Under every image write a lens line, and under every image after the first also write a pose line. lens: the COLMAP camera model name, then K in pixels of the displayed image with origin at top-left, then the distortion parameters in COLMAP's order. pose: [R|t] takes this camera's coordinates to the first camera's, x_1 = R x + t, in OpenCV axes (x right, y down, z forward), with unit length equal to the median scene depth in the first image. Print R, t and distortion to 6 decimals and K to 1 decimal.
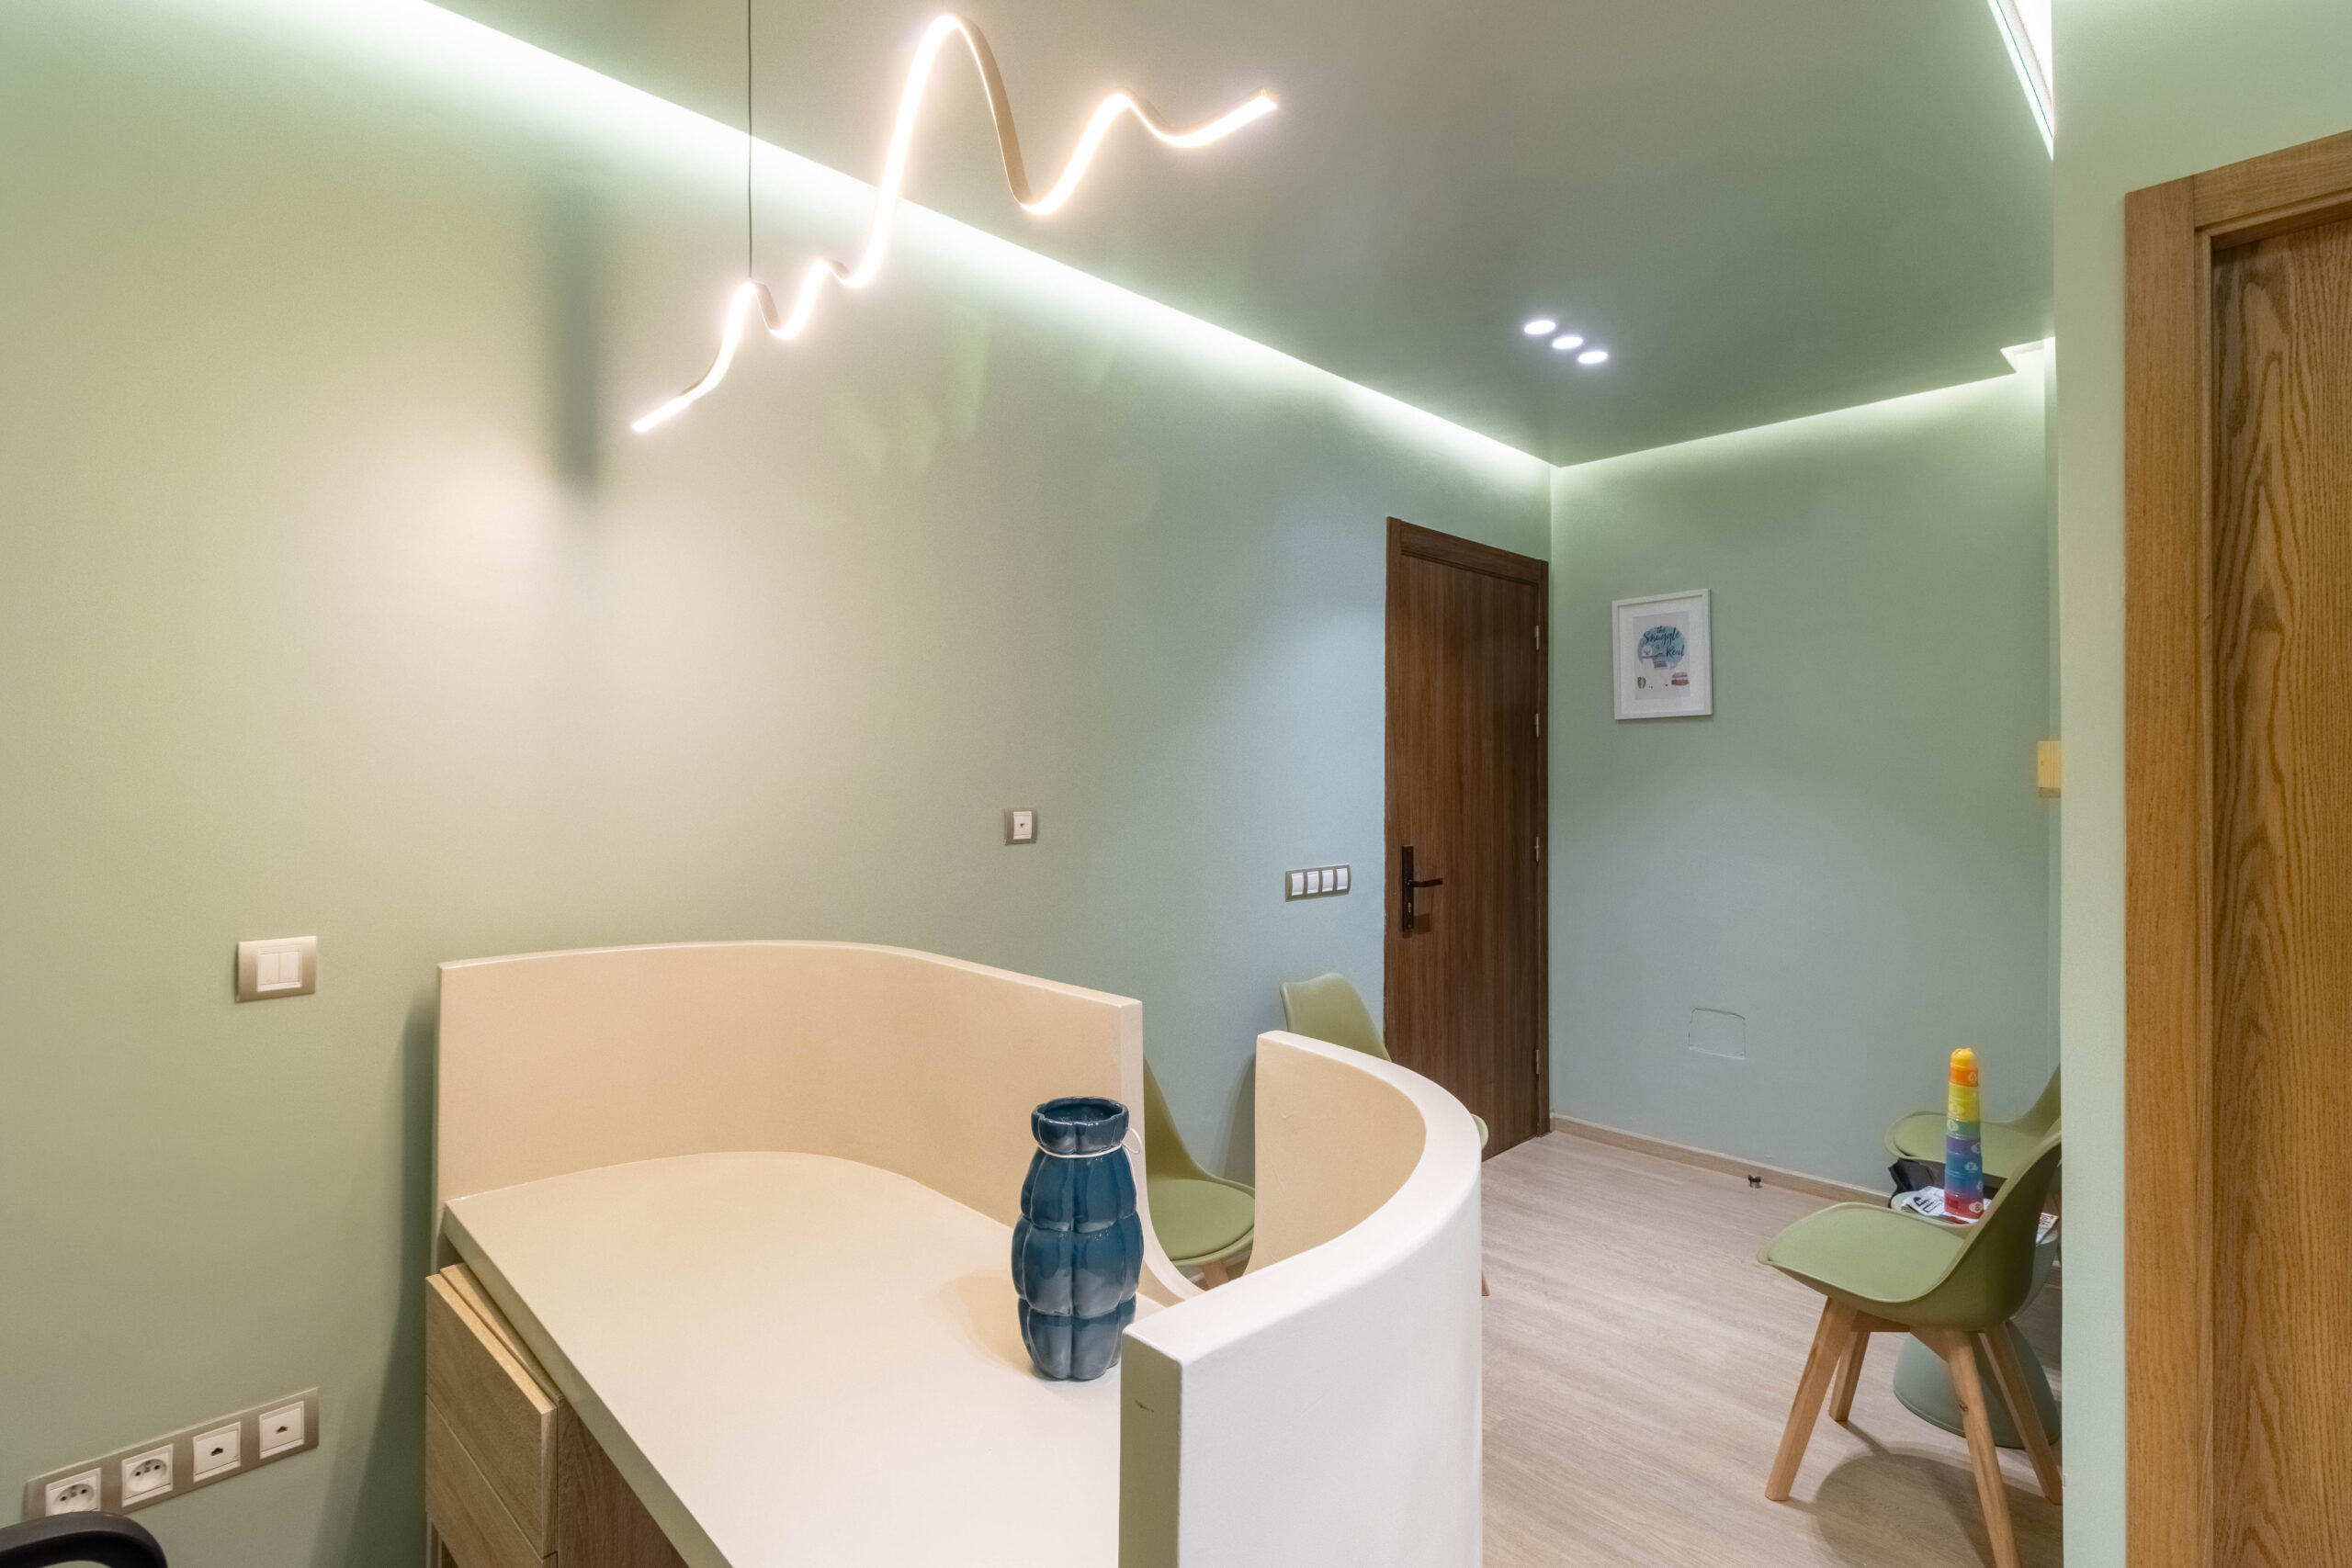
lens RADIAL K [[1101.0, 0, 1176.0], [0, 1101.0, 784.0], [0, 0, 1]] dist [0.000289, -0.000037]
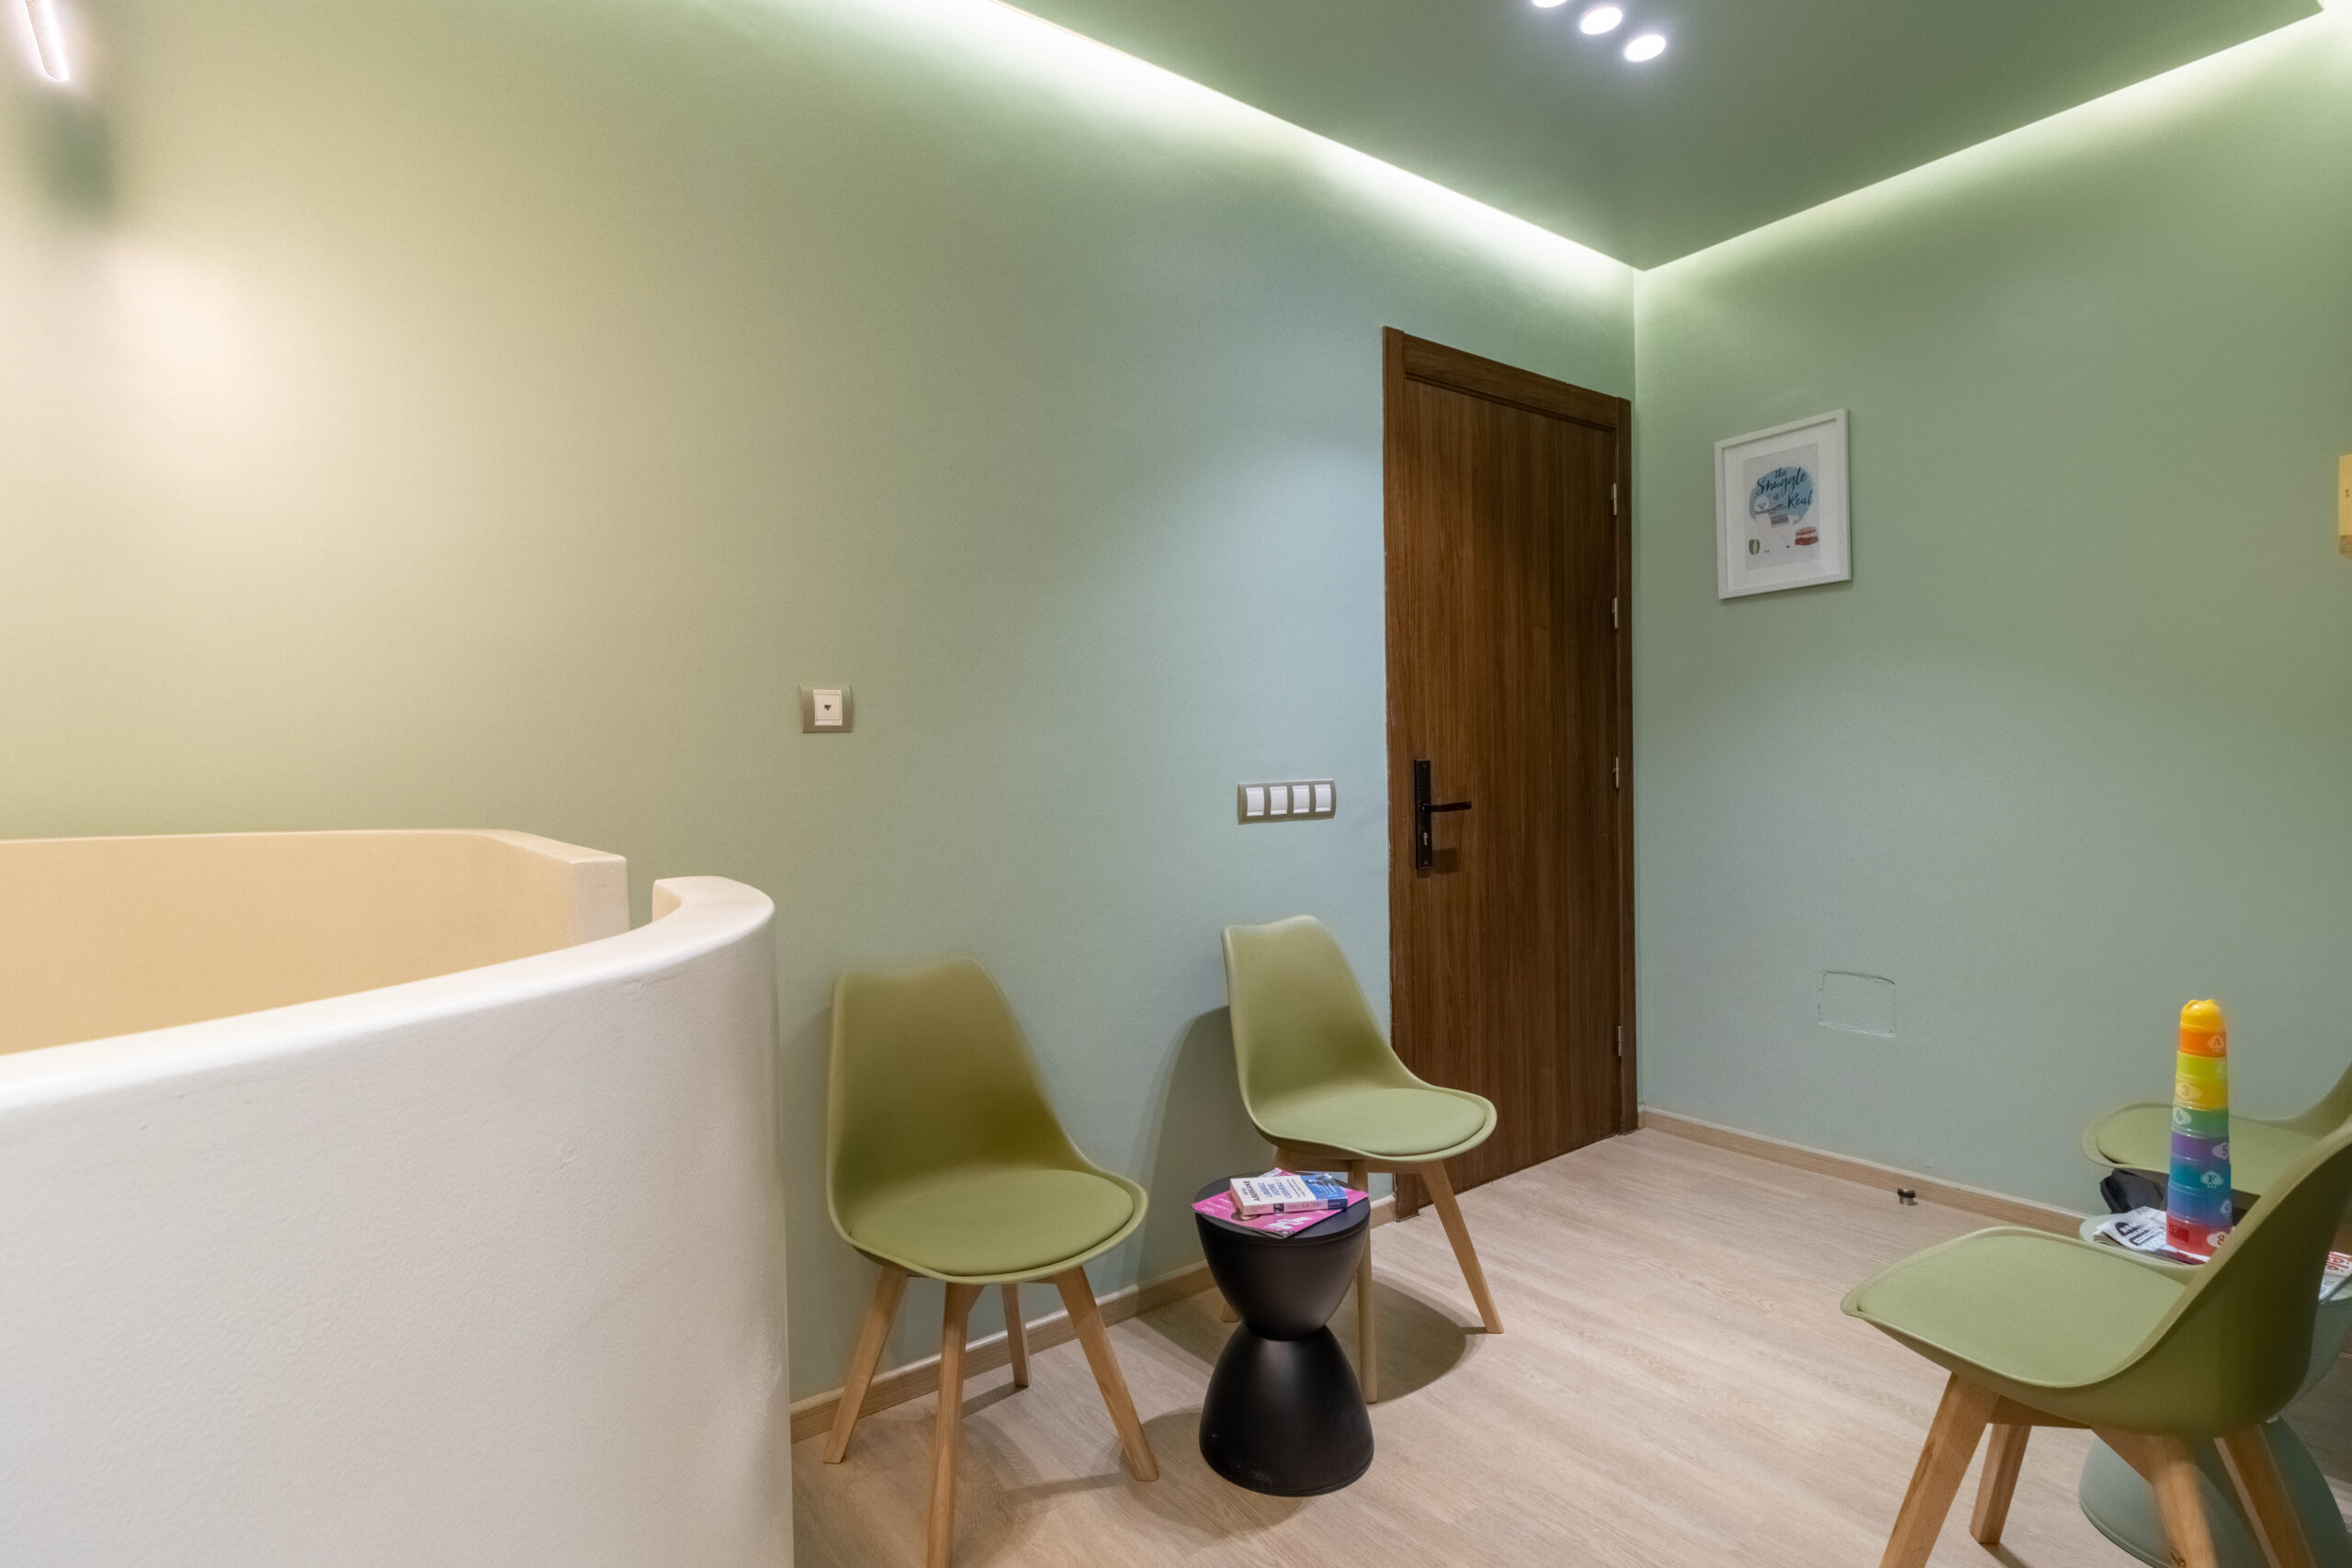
lens RADIAL K [[1129.2, 0, 1171.2], [0, 1129.2, 834.8], [0, 0, 1]] dist [-0.000307, 0.000969]
pose [[0.989499, -0.018220, -0.143386, 0.147870], [0.024813, 0.998709, 0.044326, 0.069173], [0.142394, -0.047418, 0.988674, 0.181550]]
